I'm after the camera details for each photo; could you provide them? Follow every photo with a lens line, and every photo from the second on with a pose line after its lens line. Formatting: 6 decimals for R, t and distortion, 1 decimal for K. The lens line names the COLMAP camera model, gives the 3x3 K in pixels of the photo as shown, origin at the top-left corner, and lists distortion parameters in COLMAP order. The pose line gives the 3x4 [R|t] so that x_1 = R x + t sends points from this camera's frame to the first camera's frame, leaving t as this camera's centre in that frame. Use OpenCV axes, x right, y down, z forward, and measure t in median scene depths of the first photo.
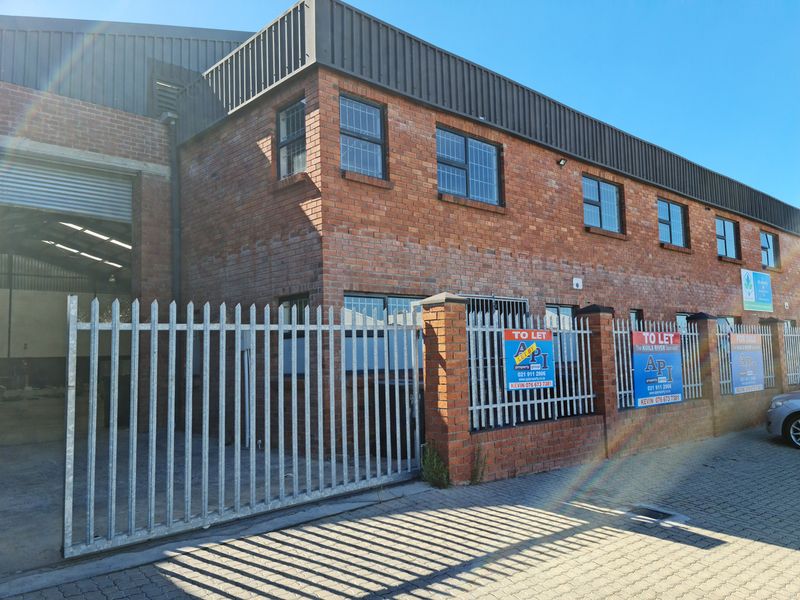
lens RADIAL K [[623.2, 0, 400.1], [0, 623.2, 301.2], [0, 0, 1]] dist [0.084151, -0.091225]
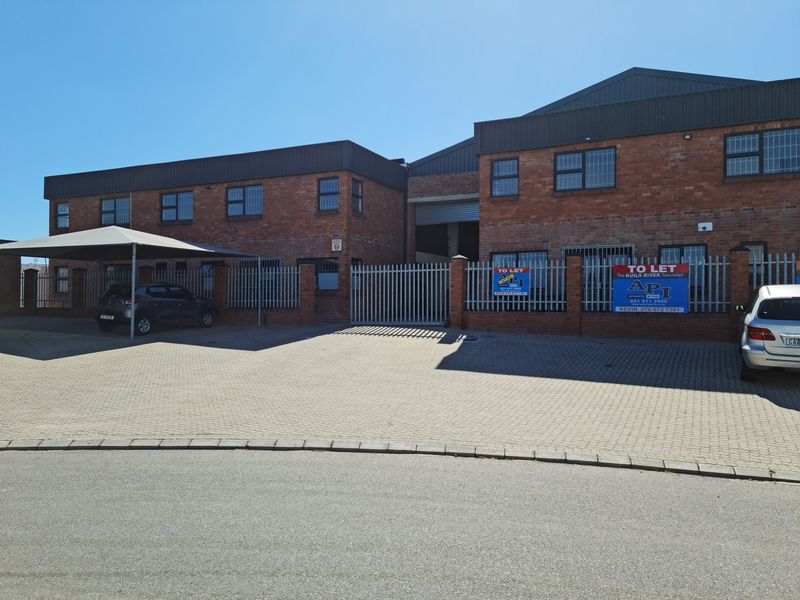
lens RADIAL K [[623.2, 0, 400.7], [0, 623.2, 297.9], [0, 0, 1]] dist [0.084151, -0.091225]
pose [[0.333570, 0.020677, -0.942499, 1.723564], [0.069628, 0.996488, 0.046505, 0.018069], [0.940150, -0.081137, 0.330959, -0.054952]]
